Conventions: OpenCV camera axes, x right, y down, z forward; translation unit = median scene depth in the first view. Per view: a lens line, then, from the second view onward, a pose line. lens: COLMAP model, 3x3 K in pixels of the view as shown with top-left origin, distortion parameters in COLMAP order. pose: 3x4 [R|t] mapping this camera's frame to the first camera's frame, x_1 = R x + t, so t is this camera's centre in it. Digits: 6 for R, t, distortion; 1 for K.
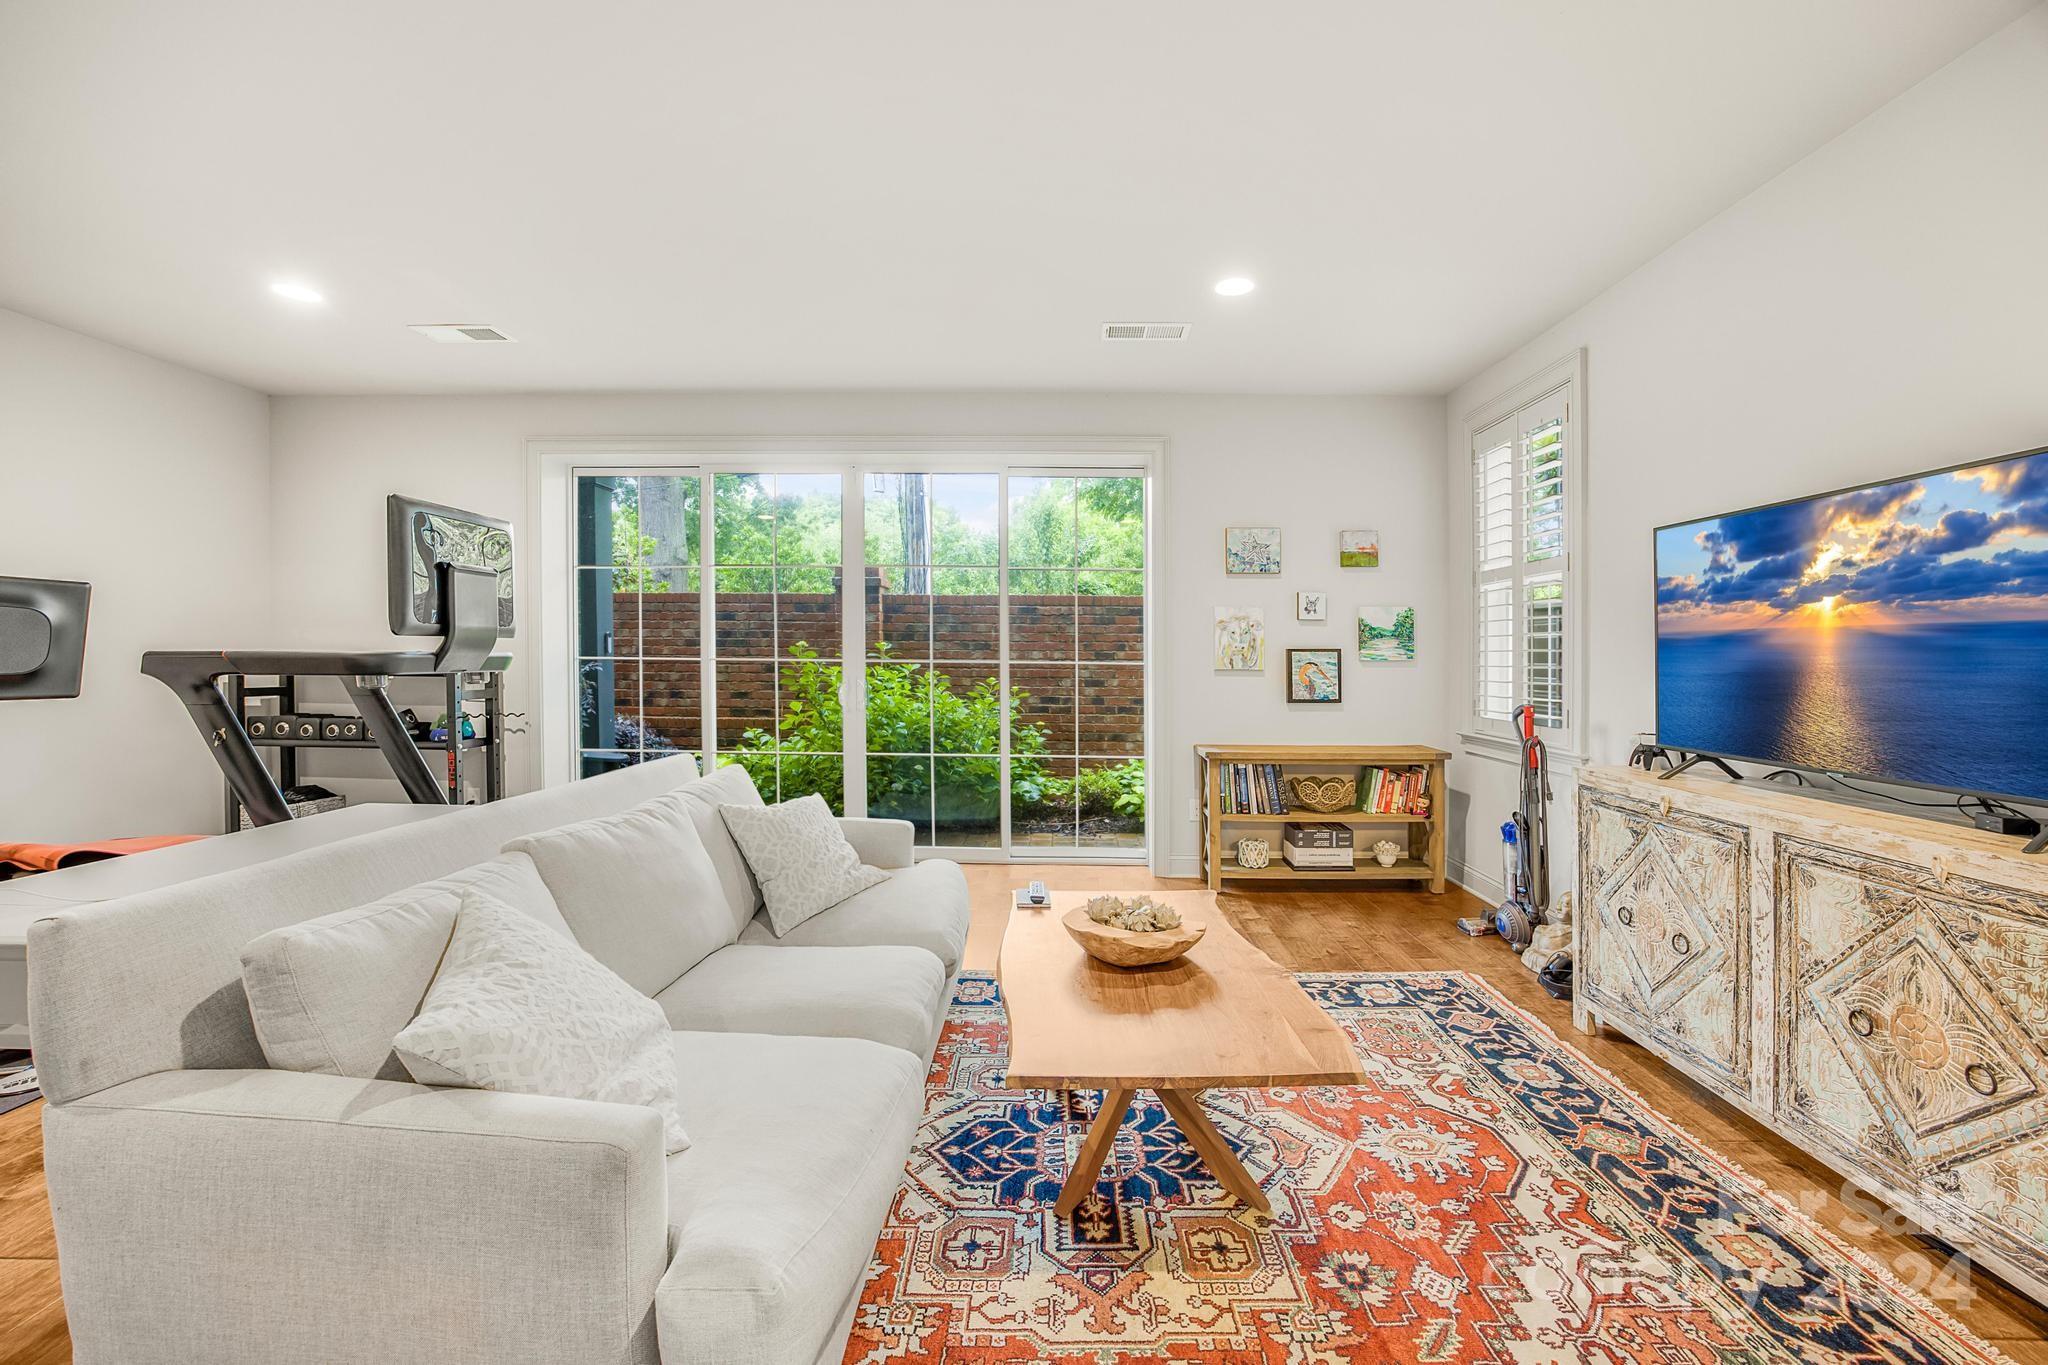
lens RADIAL K [[823.8, 0, 1036.0], [0, 823.8, 664.4], [0, 0, 1]] dist [-0.035510, 0.008161]
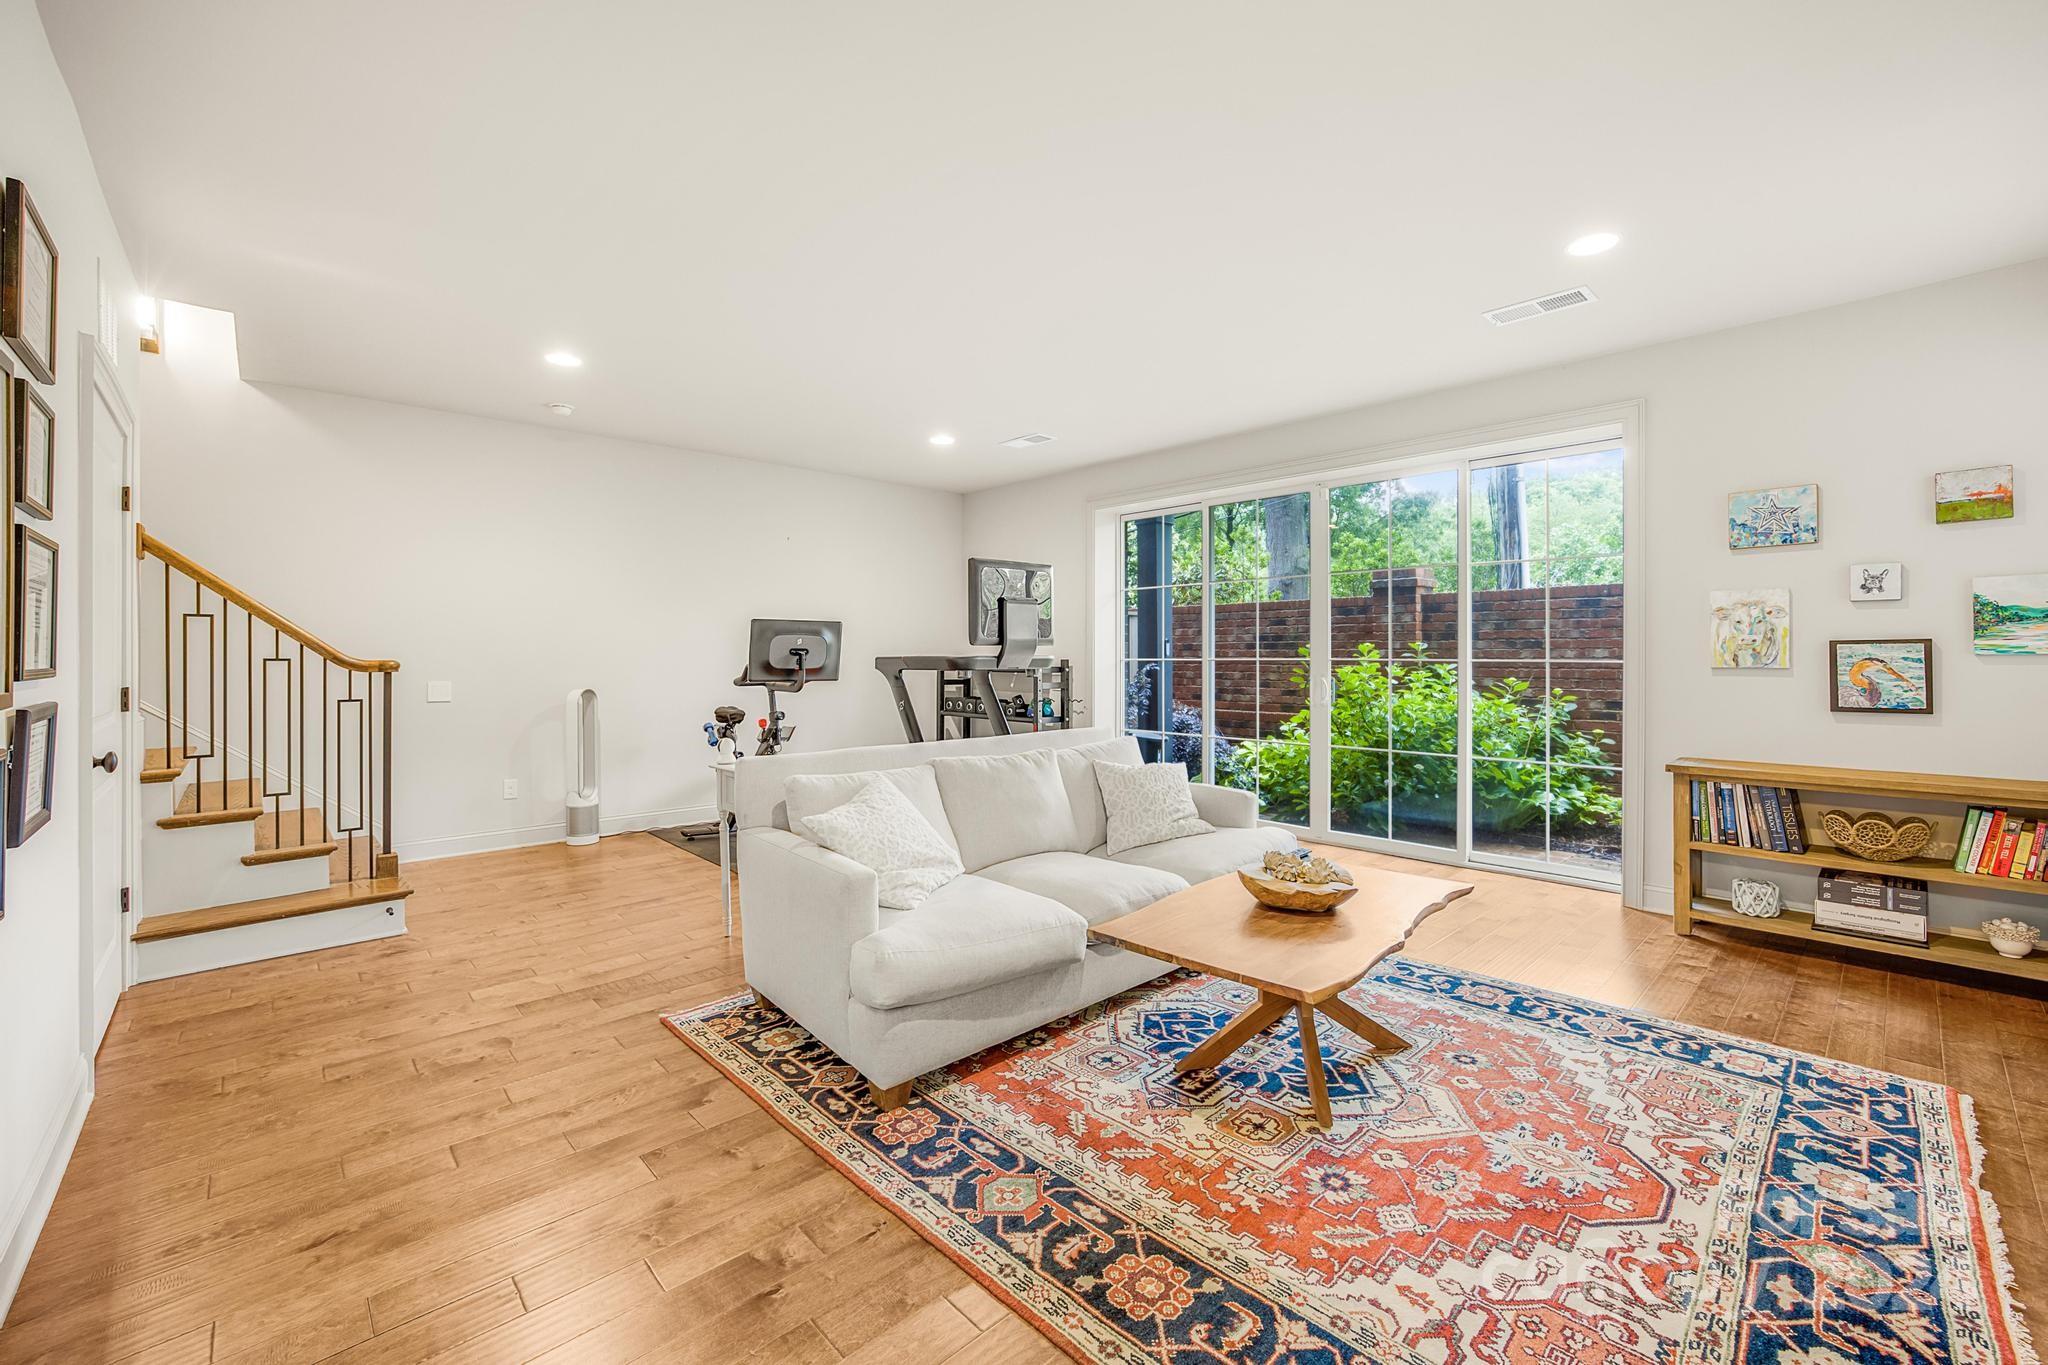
lens RADIAL K [[823.8, 0, 1028.5], [0, 823.8, 664.6], [0, 0, 1]] dist [-0.035510, 0.008161]
pose [[0.699599, -0.002875, -0.714530, 0.458916], [0.000545, 0.999994, -0.003490, 0.007804], [0.714536, 0.002052, 0.699596, -0.067644]]
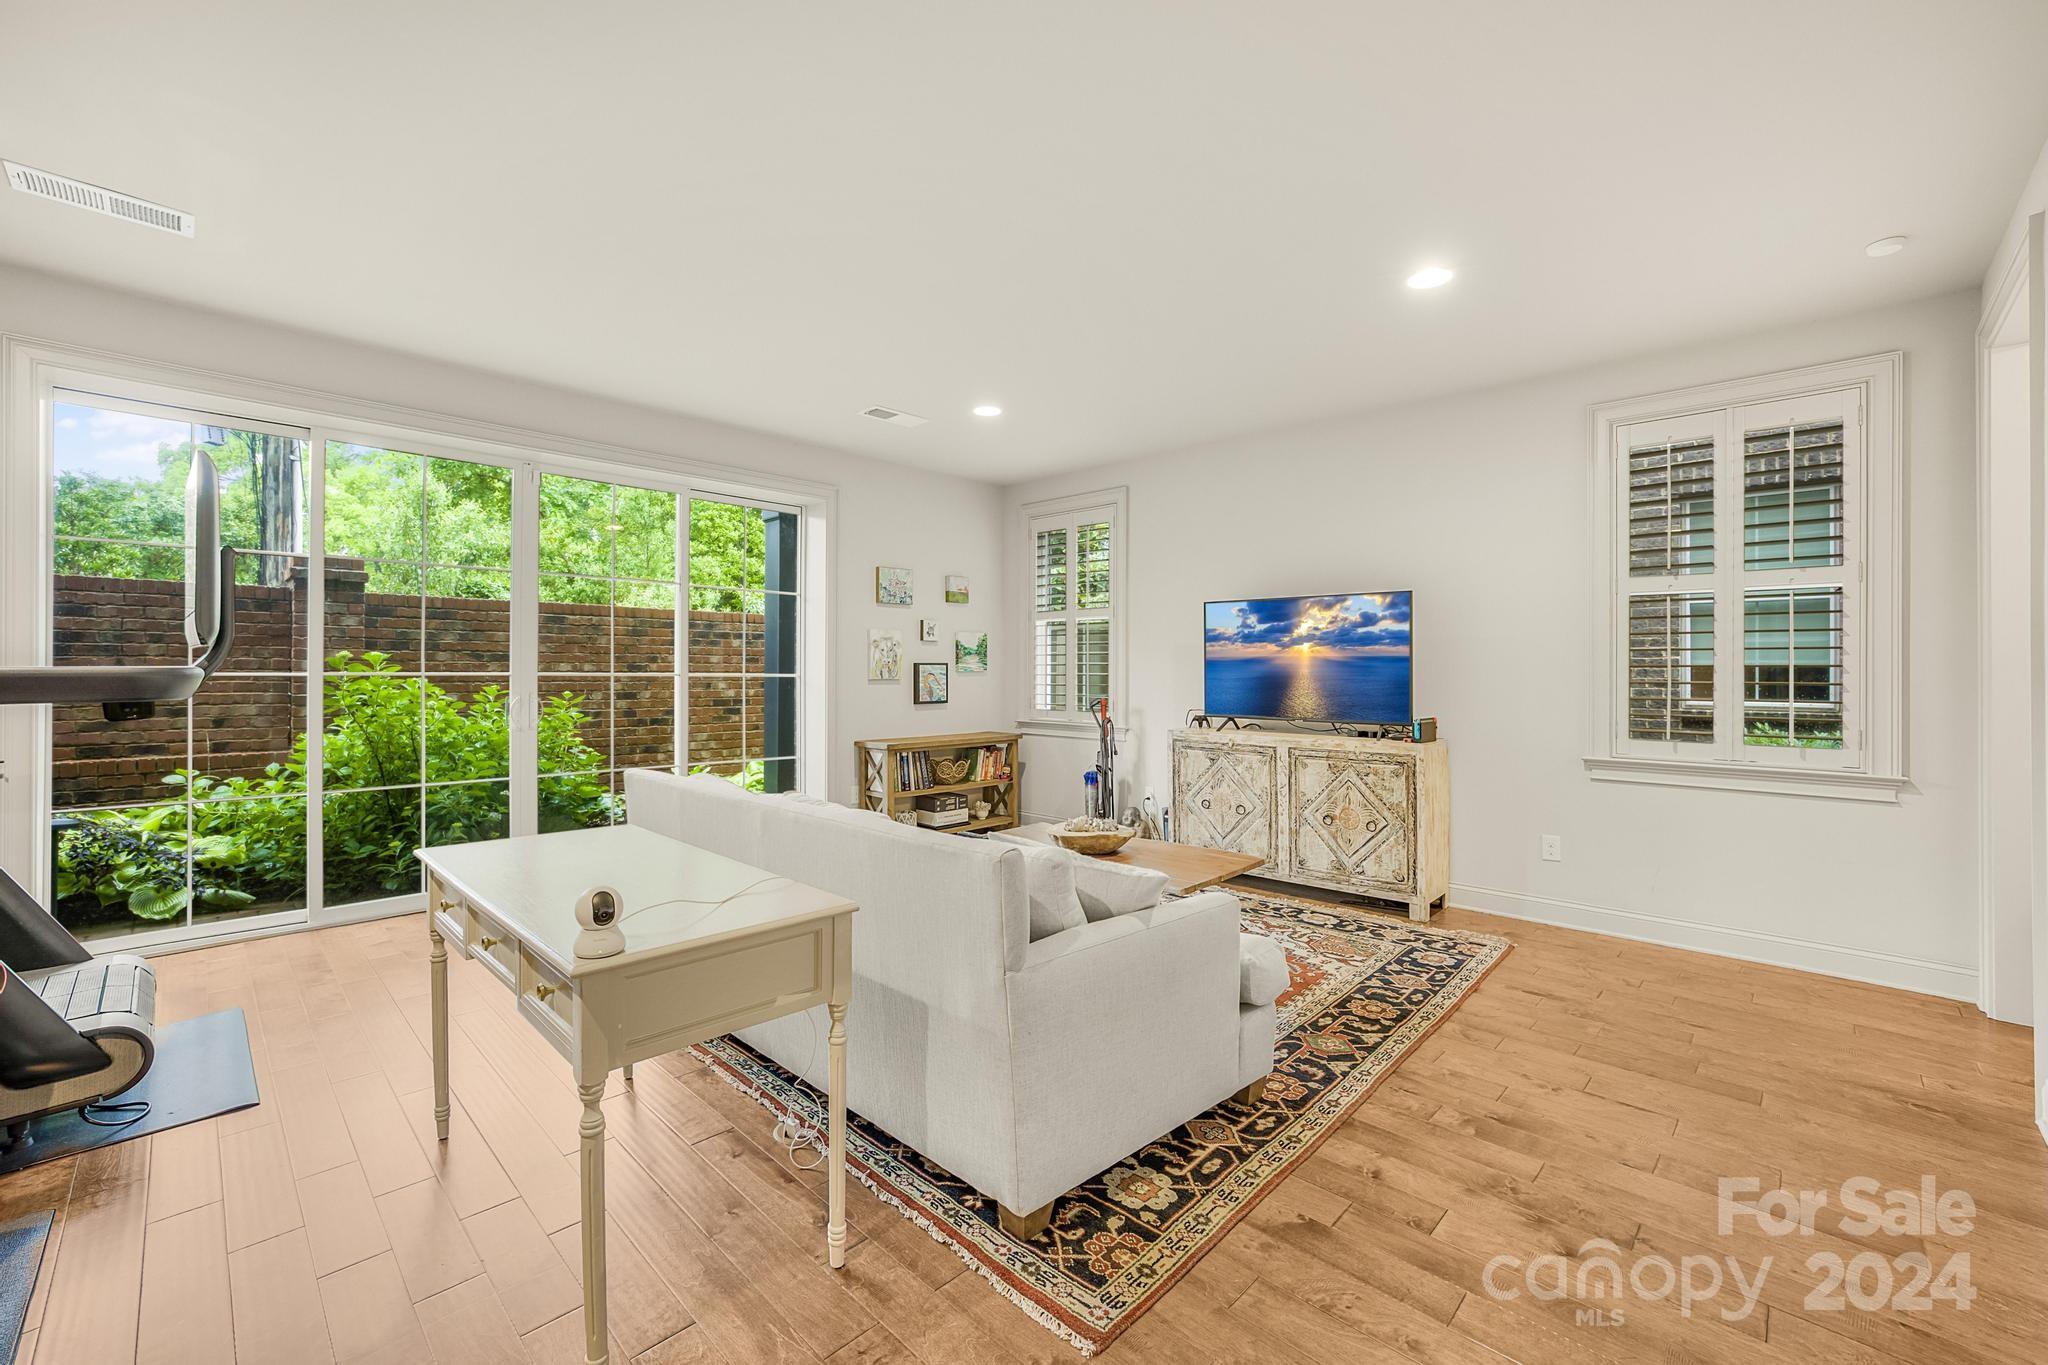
lens RADIAL K [[823.8, 0, 1012.4], [0, 823.8, 673.1], [0, 0, 1]] dist [-0.035510, 0.008161]
pose [[0.698894, -0.004551, 0.715211, -0.753256], [0.007017, 0.999975, -0.000495, -0.001470], [-0.715191, 0.005365, 0.698908, -0.029143]]
